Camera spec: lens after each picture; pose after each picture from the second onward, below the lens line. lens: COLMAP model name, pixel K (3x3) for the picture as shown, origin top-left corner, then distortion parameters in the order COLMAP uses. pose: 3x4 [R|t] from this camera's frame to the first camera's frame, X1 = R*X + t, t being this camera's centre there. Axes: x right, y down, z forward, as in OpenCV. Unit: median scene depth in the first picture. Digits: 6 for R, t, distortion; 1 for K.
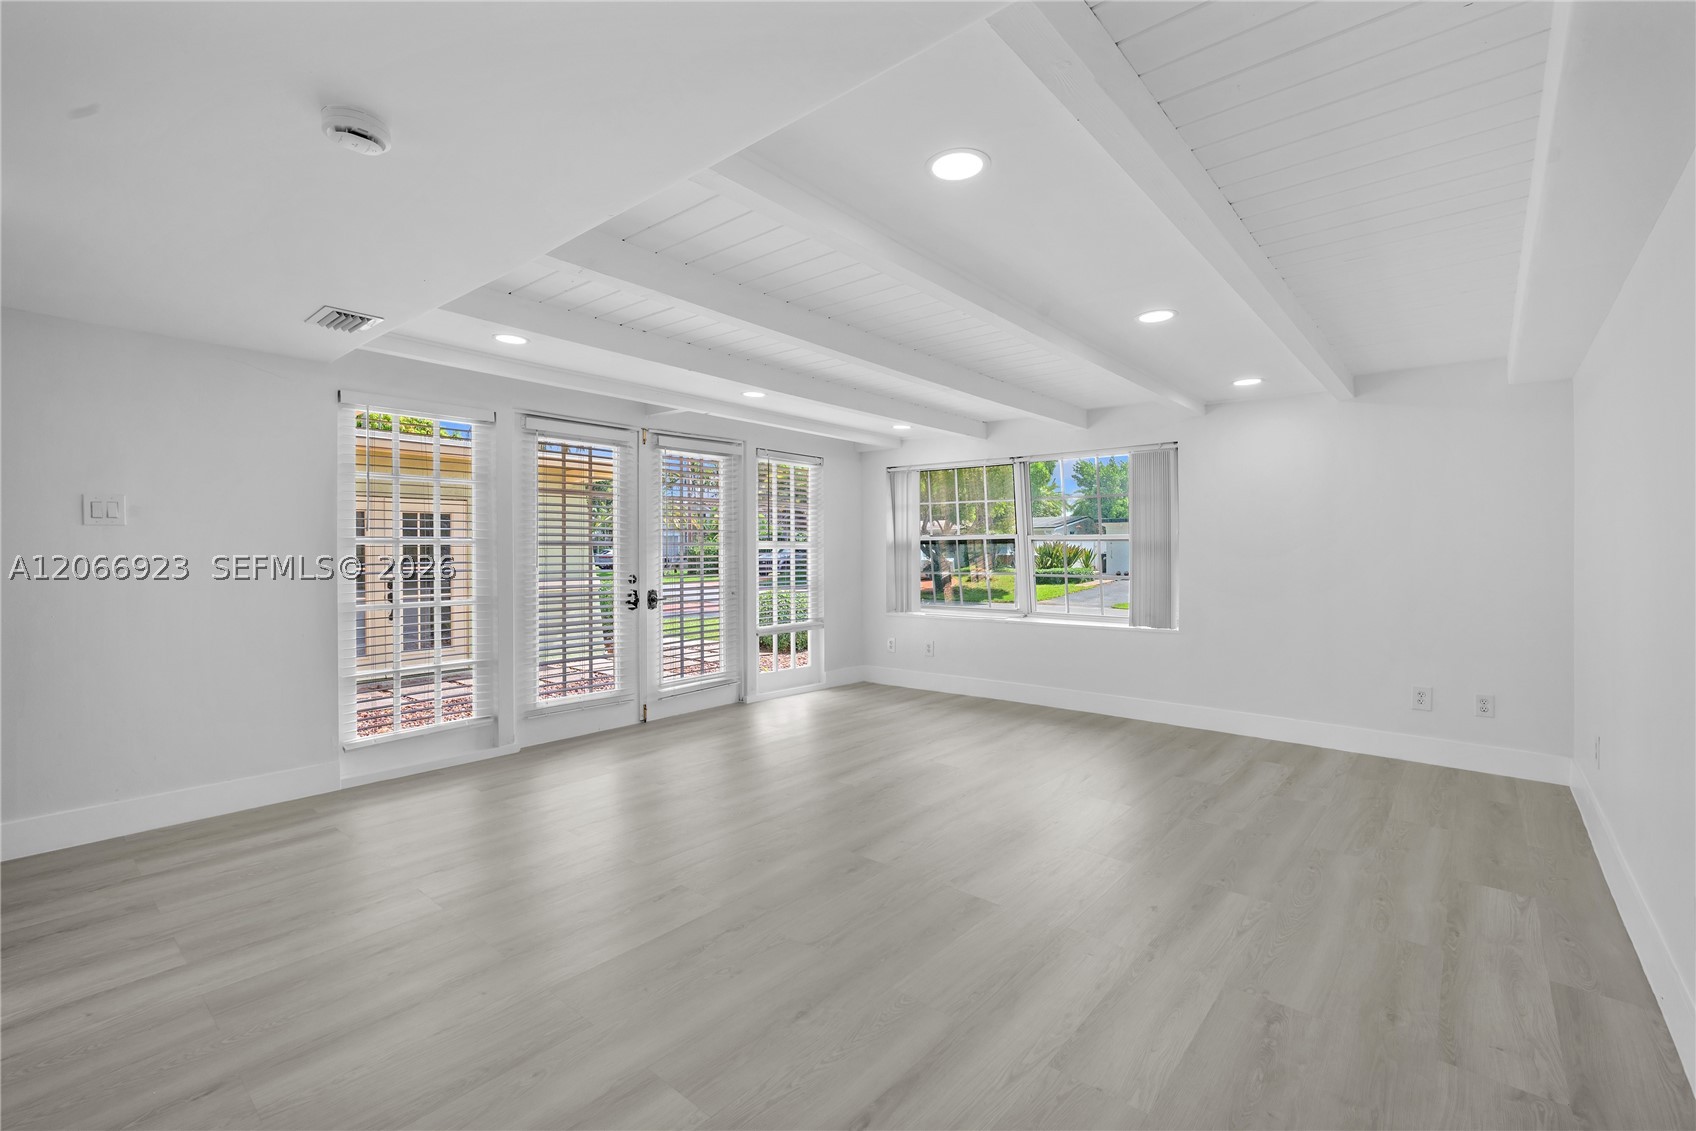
lens RADIAL K [[753.9, 0, 848.0], [0, 753.9, 555.7], [0, 0, 1]] dist [-0.010735, 0.001813]
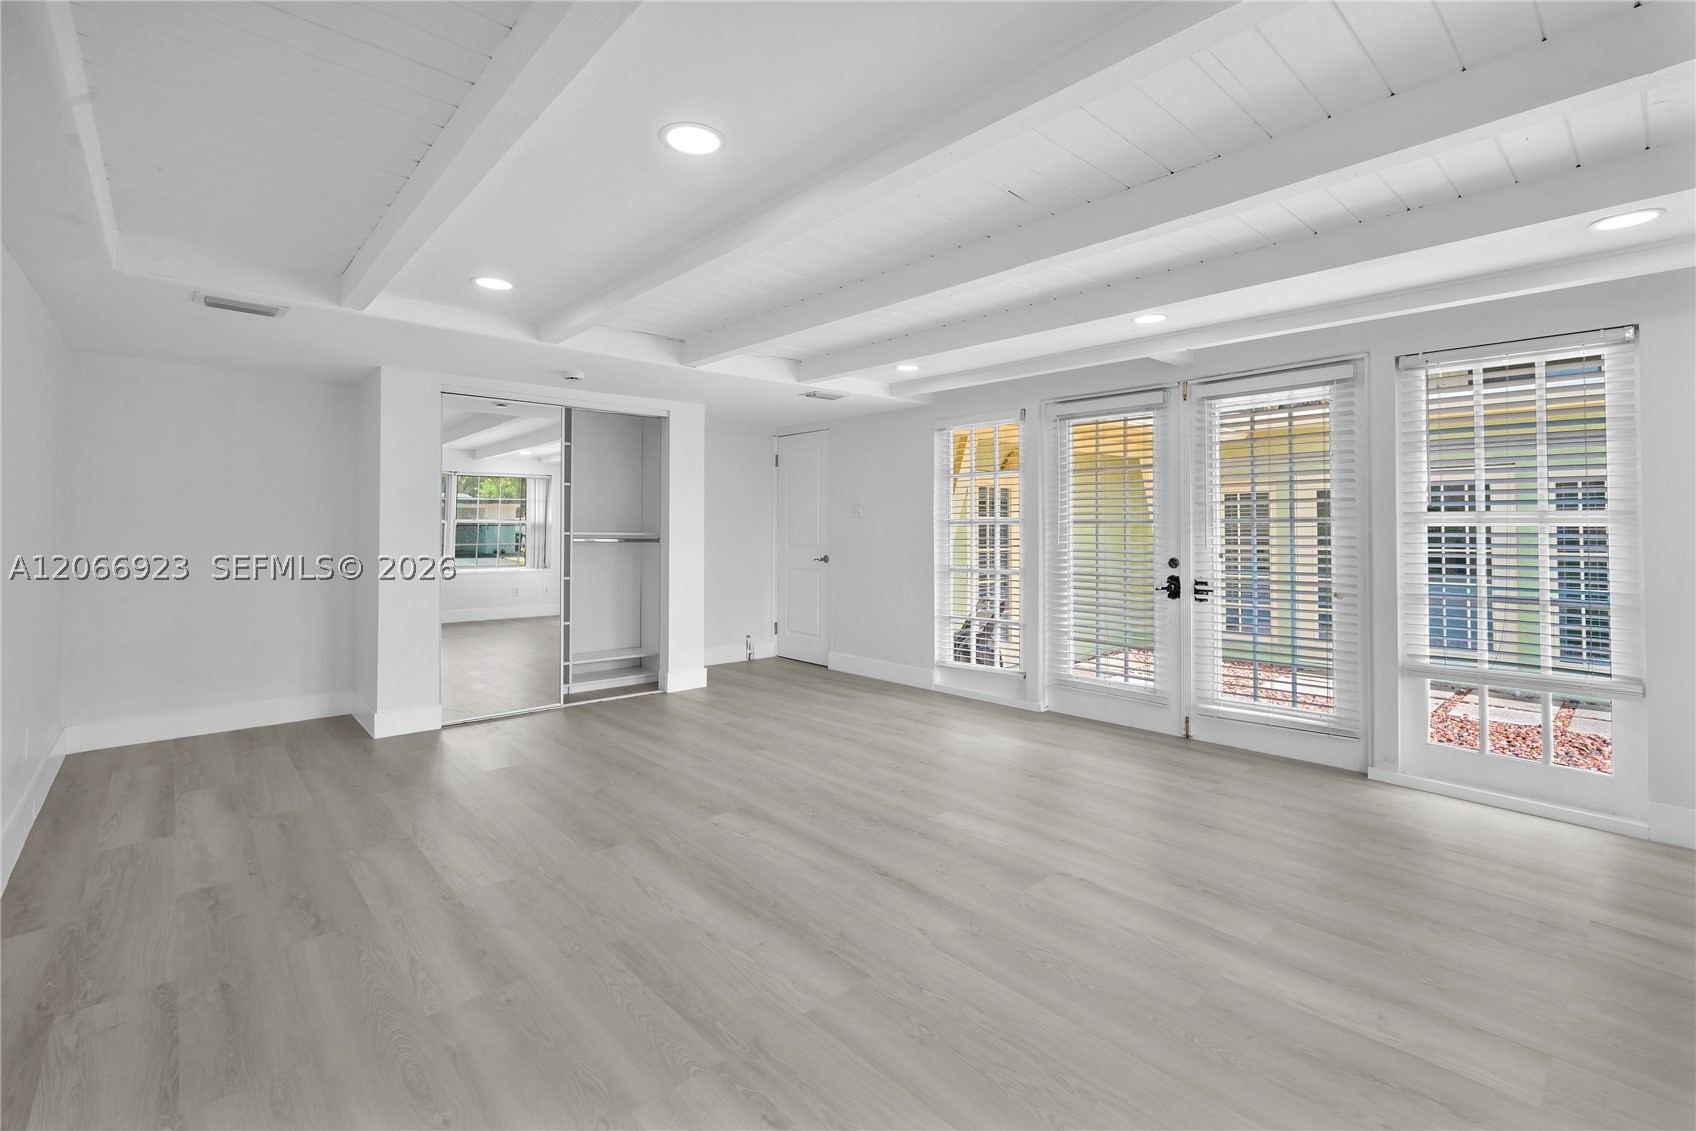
lens RADIAL K [[772.3, 0, 835.3], [0, 772.3, 523.8], [0, 0, 1]] dist [-0.000287, -0.001156]
pose [[-0.160719, -0.008250, -0.986966, 0.711284], [-0.004905, 0.999959, -0.007560, -0.004745], [0.986988, 0.003626, -0.160753, 0.864477]]
